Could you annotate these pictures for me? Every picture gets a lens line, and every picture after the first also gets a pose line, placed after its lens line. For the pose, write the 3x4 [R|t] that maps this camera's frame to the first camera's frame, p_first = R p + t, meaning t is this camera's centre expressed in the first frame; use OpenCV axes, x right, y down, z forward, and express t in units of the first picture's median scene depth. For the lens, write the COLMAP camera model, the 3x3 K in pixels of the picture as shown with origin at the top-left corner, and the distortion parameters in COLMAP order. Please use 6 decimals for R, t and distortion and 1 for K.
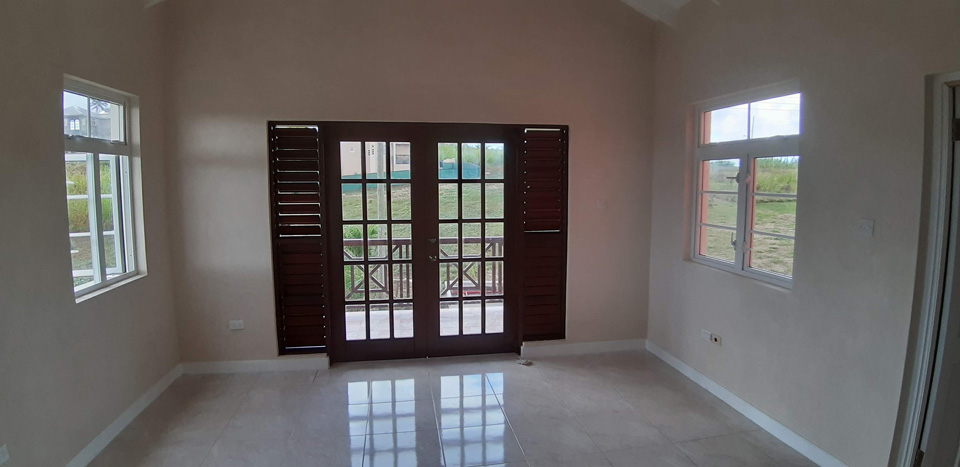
lens RADIAL K [[510.5, 0, 477.9], [0, 510.5, 236.0], [0, 0, 1]] dist [-0.076381, -0.021429]
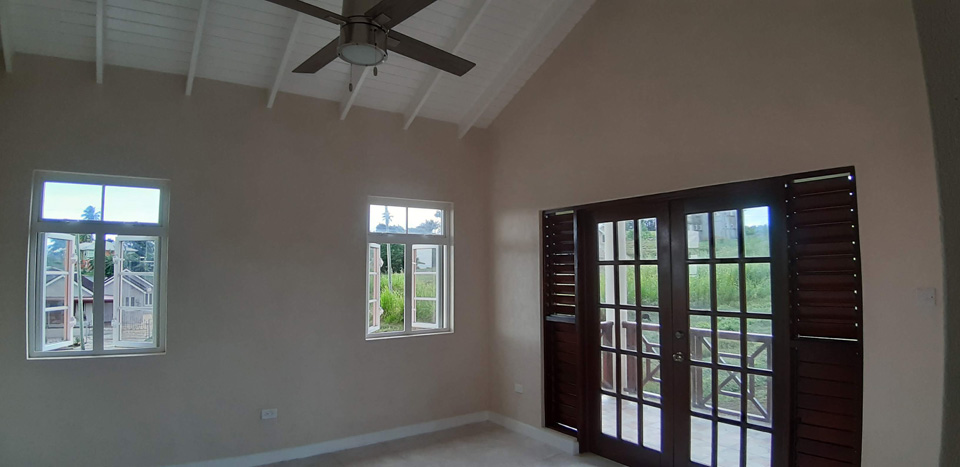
lens RADIAL K [[510.5, 0, 481.1], [0, 510.5, 231.0], [0, 0, 1]] dist [-0.076381, -0.021429]
pose [[0.416185, -0.067501, -0.906771, 0.533174], [-0.091178, 0.989116, -0.115479, -0.035357], [0.904697, 0.130738, 0.405501, 0.390351]]
